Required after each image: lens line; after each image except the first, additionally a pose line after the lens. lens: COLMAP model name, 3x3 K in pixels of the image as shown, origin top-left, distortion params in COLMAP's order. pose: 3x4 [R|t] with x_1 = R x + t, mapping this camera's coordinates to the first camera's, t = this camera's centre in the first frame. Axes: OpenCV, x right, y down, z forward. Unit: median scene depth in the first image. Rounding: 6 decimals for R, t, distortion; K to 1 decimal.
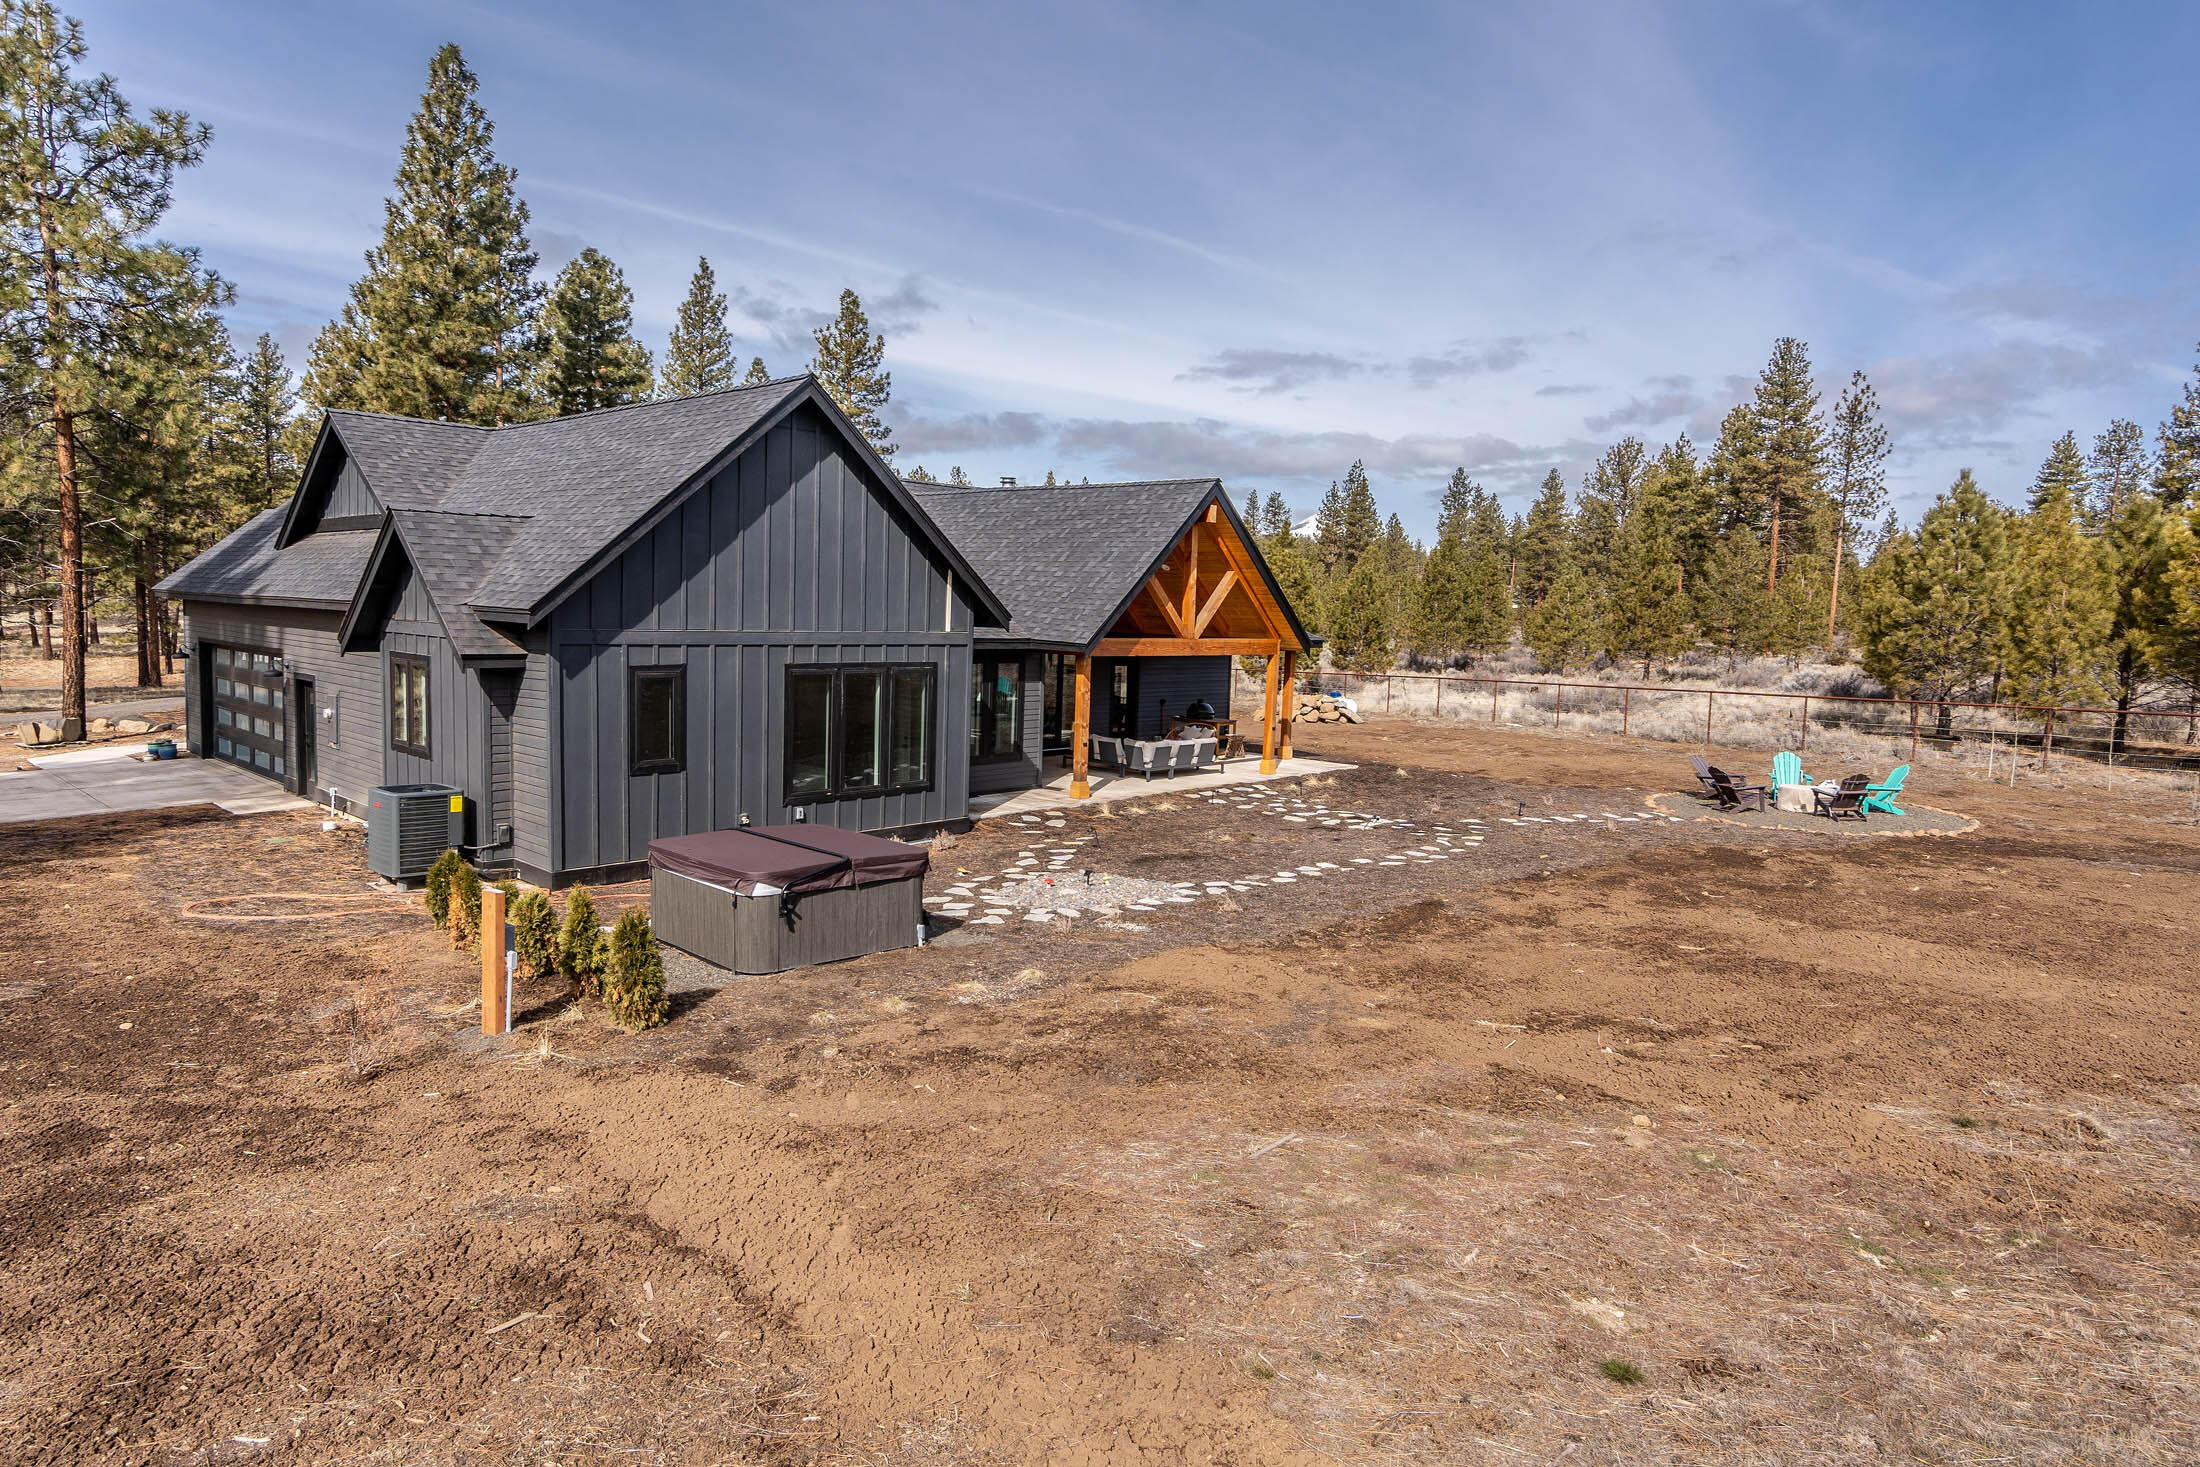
lens RADIAL K [[1254.1, 0, 1060.2], [0, 1254.1, 732.7], [0, 0, 1]] dist [-0.017463, 0.000637]
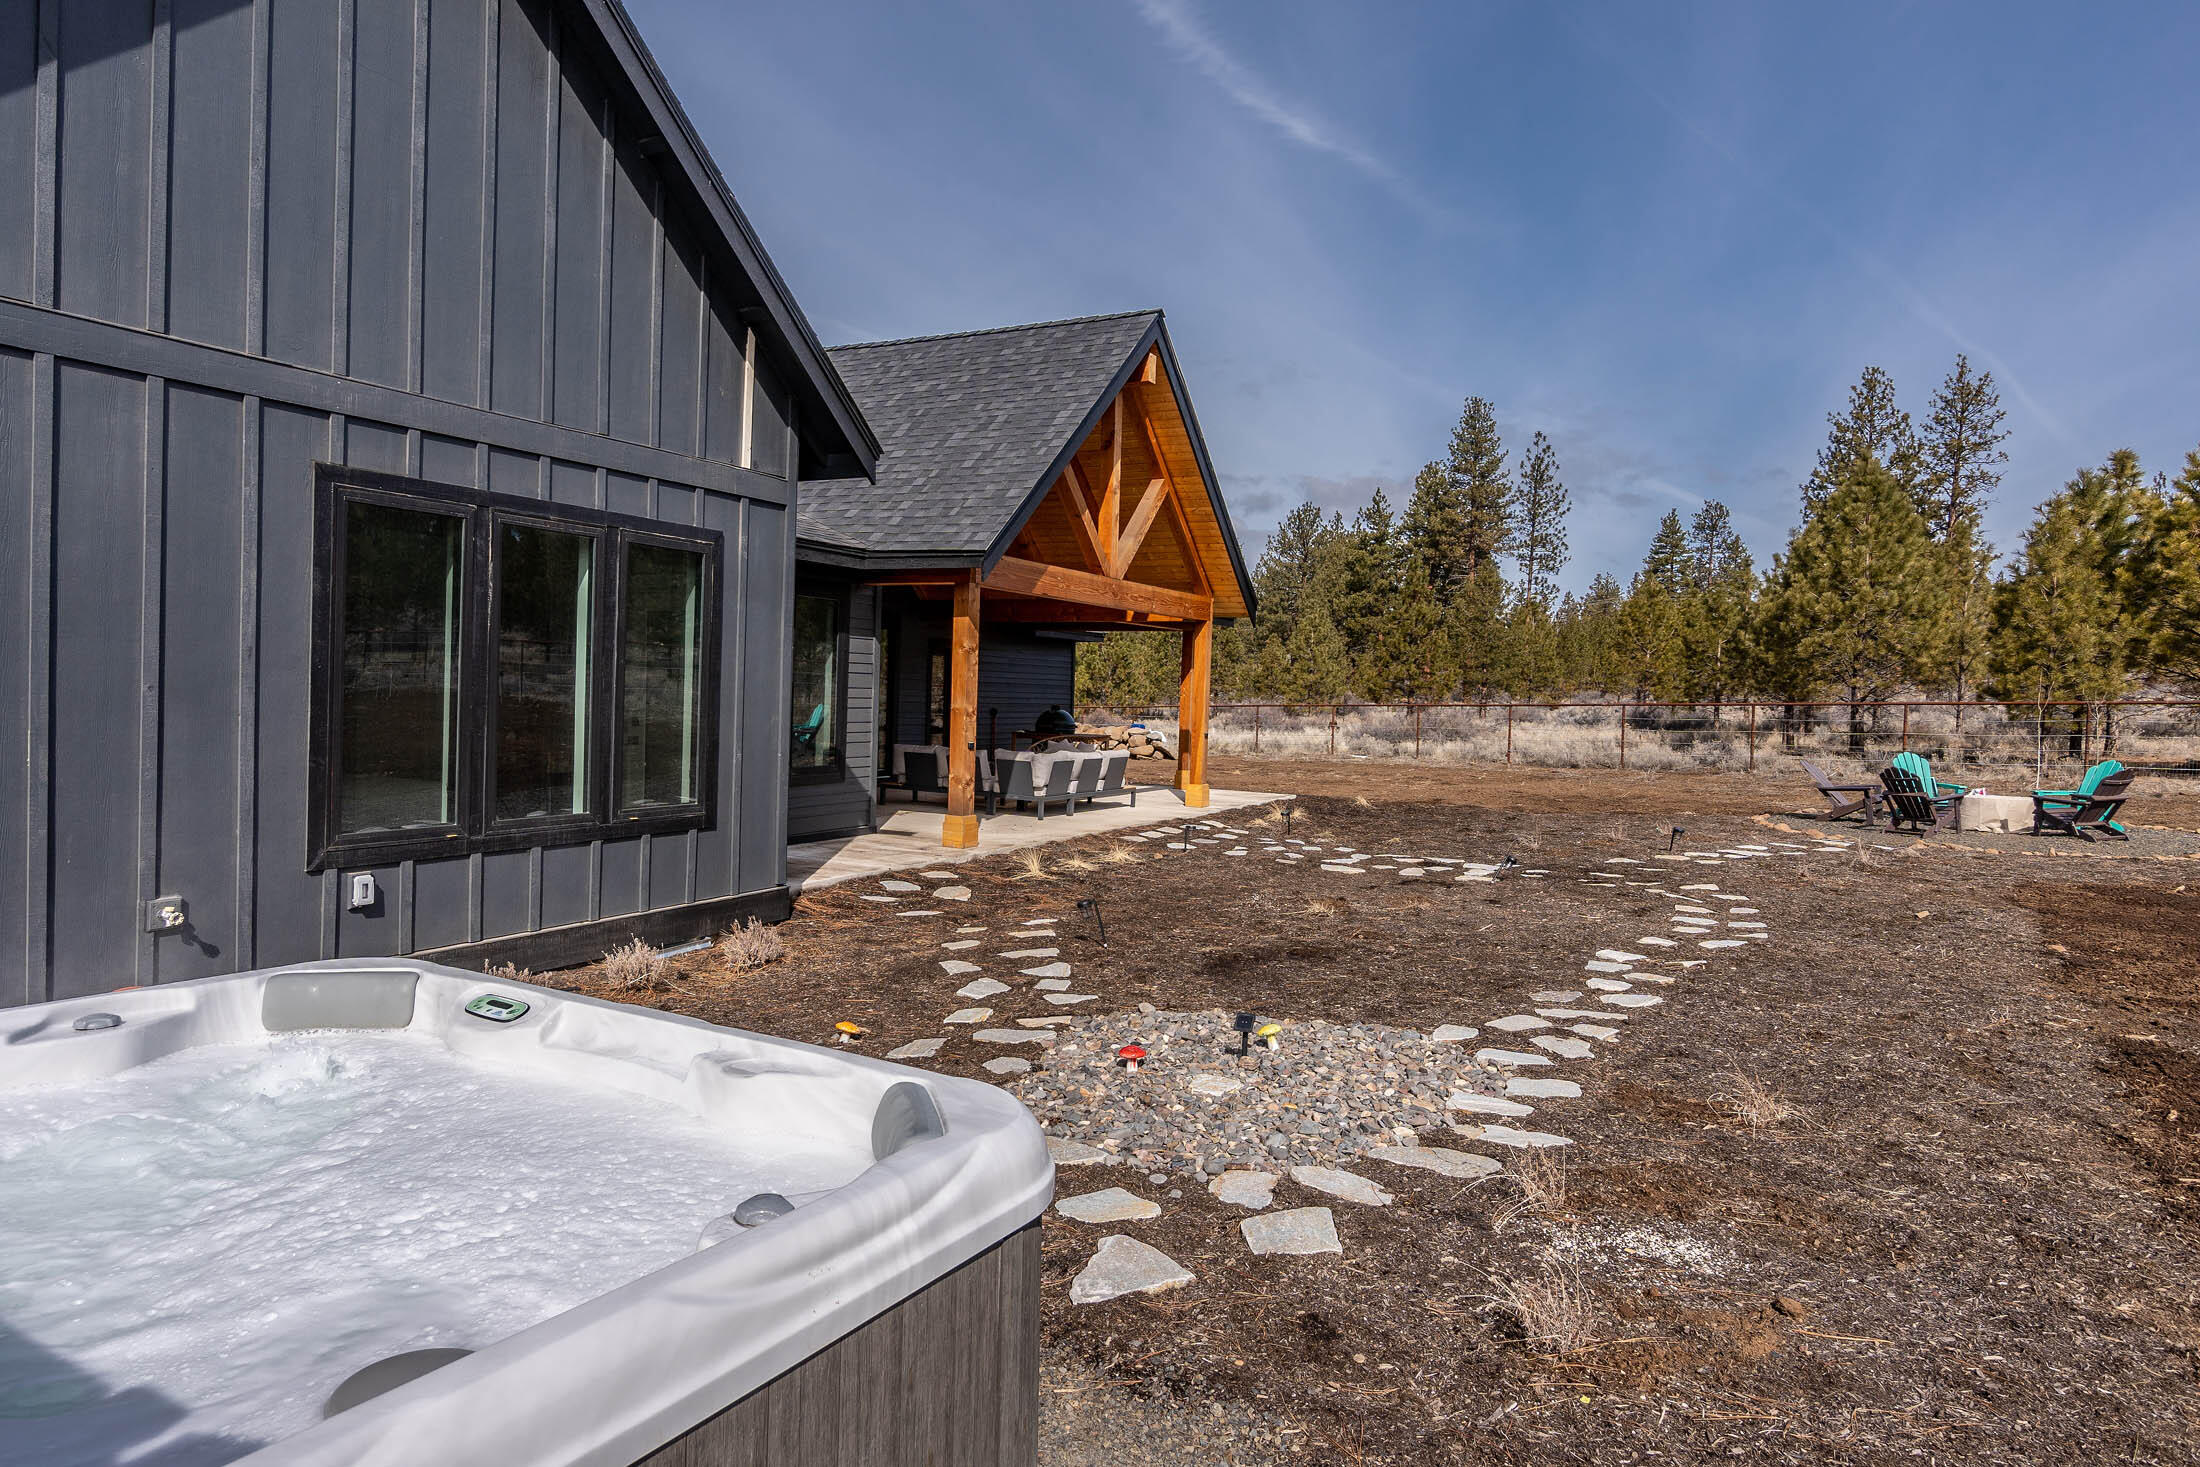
lens RADIAL K [[1254.1, 0, 1060.2], [0, 1254.1, 732.7], [0, 0, 1]] dist [-0.017463, 0.000637]
pose [[0.965761, -0.009269, 0.259270, -0.080488], [0.024104, 0.998245, -0.054098, 0.032526], [-0.258313, 0.058495, 0.964289, 0.451567]]
